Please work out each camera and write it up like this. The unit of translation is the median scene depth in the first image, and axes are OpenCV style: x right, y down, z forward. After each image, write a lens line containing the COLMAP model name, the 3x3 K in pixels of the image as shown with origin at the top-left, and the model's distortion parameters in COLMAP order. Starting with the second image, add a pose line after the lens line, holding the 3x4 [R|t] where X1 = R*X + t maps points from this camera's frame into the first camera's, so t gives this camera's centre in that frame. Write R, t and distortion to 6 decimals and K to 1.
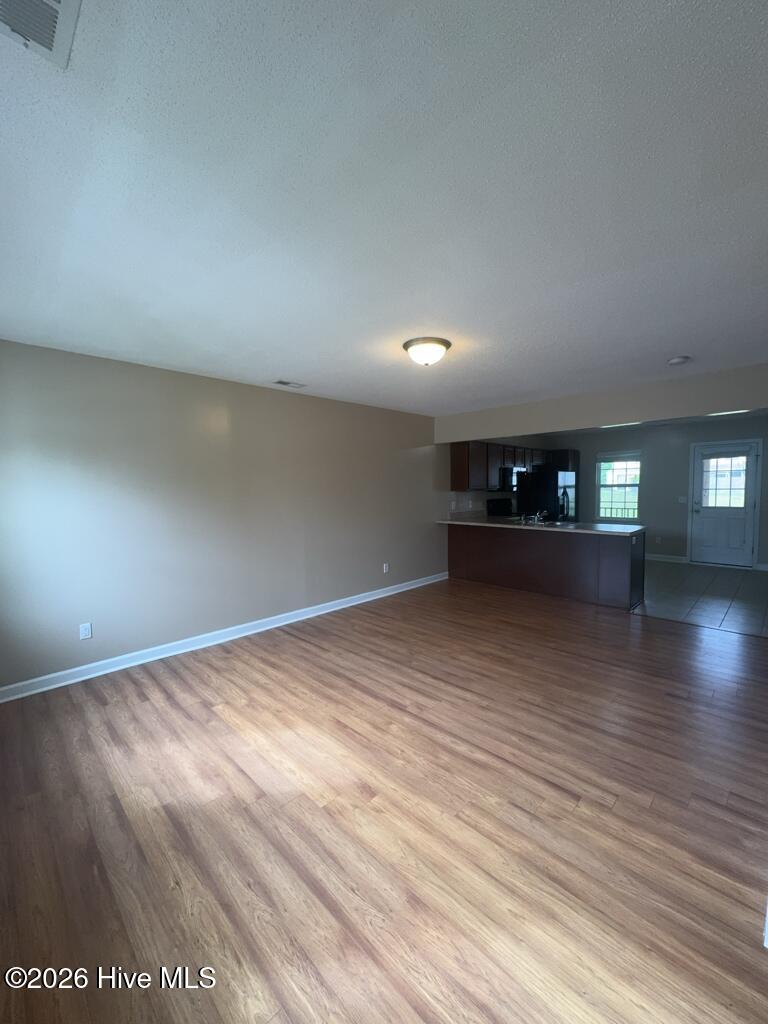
lens RADIAL K [[408.4, 0, 383.3], [0, 408.4, 514.3], [0, 0, 1]] dist [-0.000458, 0.000187]
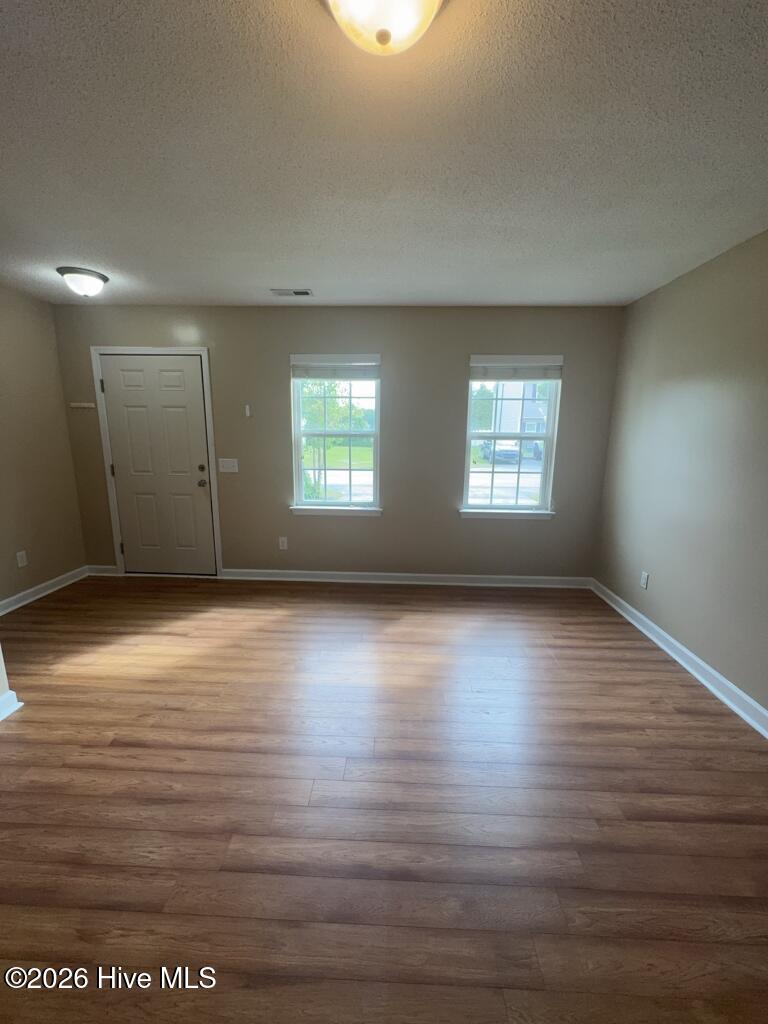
lens RADIAL K [[408.4, 0, 384.7], [0, 408.4, 512.8], [0, 0, 1]] dist [-0.000458, 0.000187]
pose [[-0.732574, 0.137495, -0.666657, 0.462504], [-0.049858, 0.965917, 0.254004, -0.112573], [0.678859, 0.219315, -0.700750, 1.627392]]
